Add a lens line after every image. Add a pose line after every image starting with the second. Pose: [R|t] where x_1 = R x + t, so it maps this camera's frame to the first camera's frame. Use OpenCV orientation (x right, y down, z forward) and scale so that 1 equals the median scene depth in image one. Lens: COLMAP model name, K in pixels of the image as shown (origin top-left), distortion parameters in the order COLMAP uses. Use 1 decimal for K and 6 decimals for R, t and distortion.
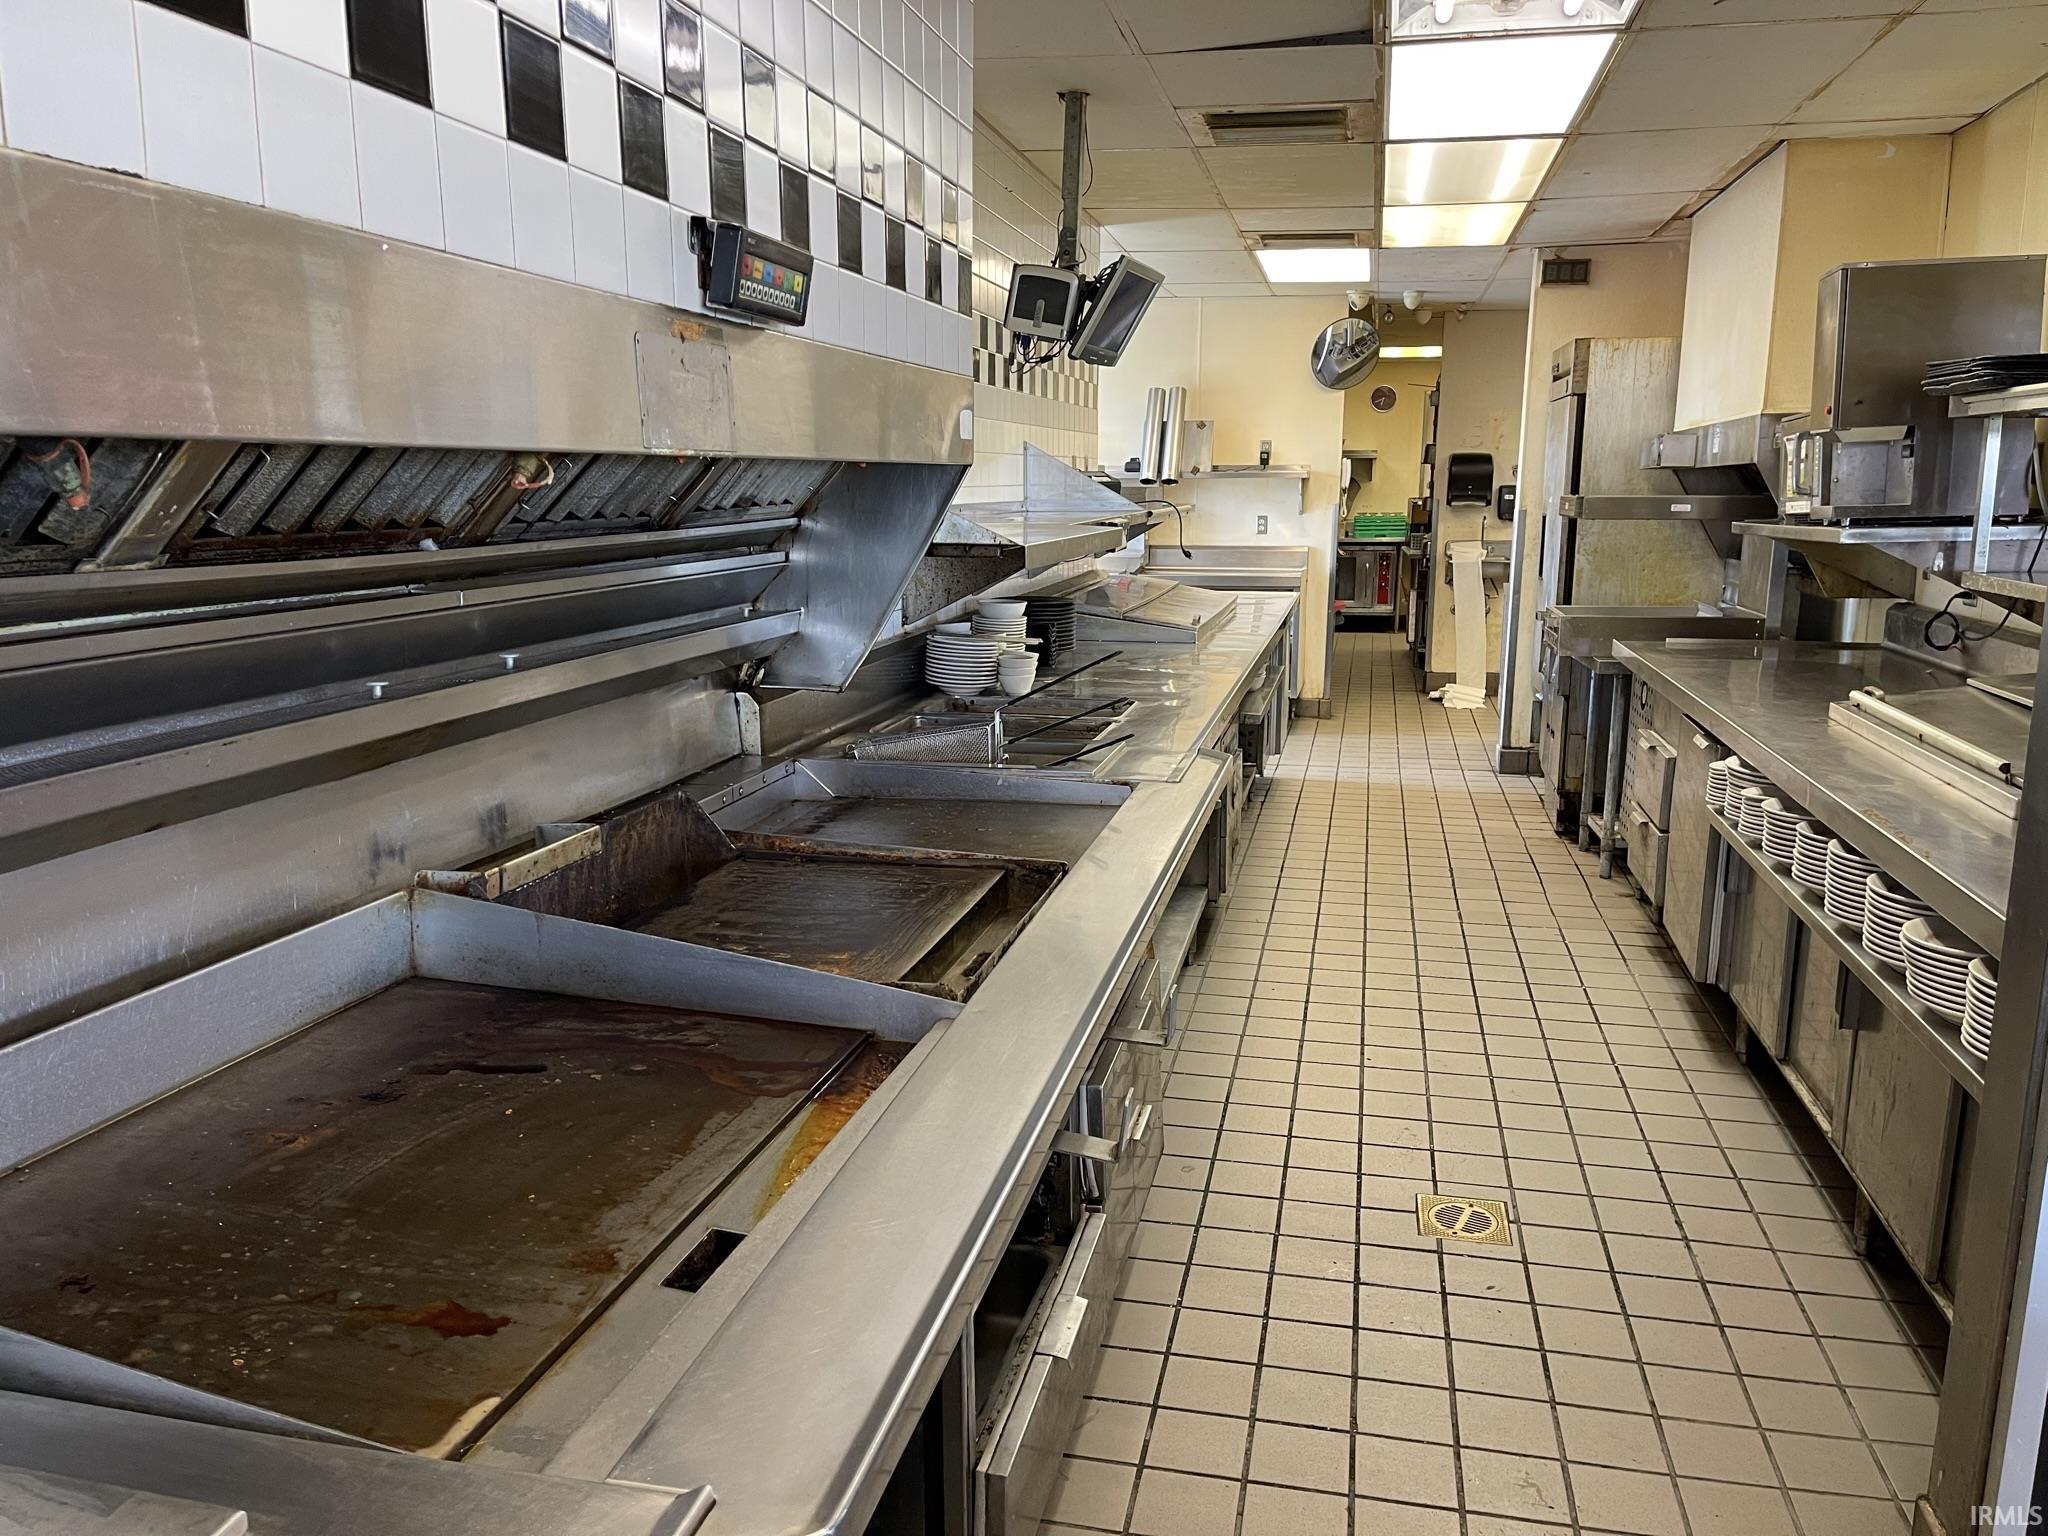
lens RADIAL K [[1542.2, 0, 1033.2], [0, 1542.2, 779.3], [0, 0, 1]] dist [0.099294, -0.126551]
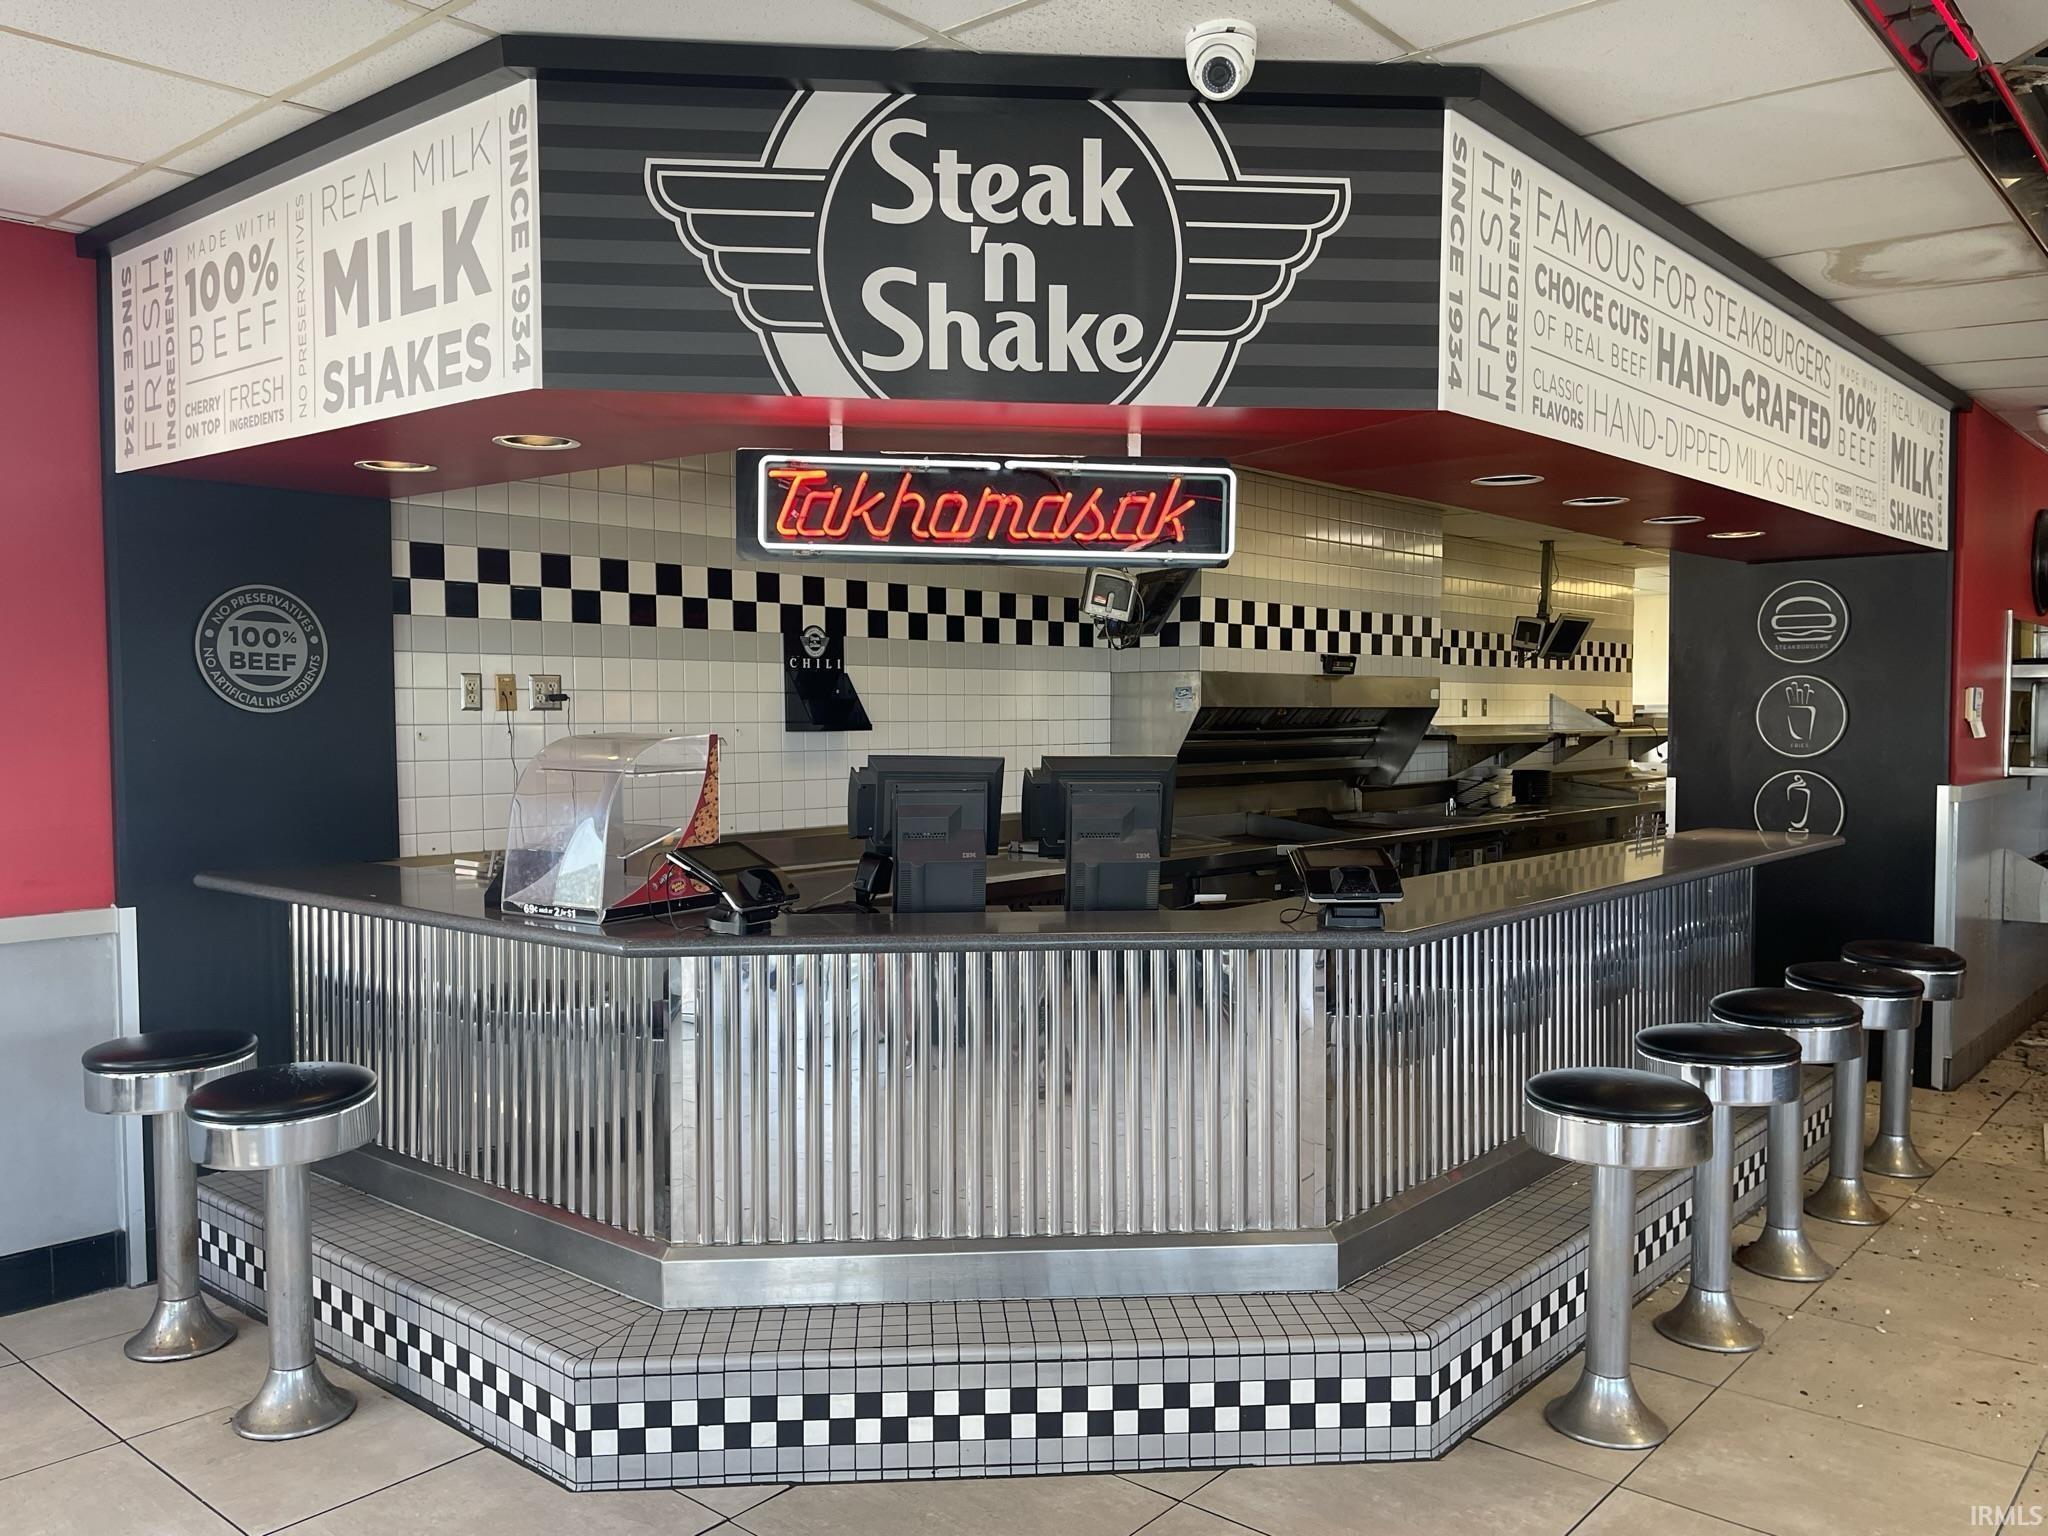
lens RADIAL K [[1542.2, 0, 1033.2], [0, 1542.2, 779.3], [0, 0, 1]] dist [0.099294, -0.126551]
pose [[0.878638, 0.023943, -0.476888, 0.656842], [-0.093111, 0.988160, -0.121939, 0.337524], [0.468322, 0.151544, 0.870465, -1.773499]]
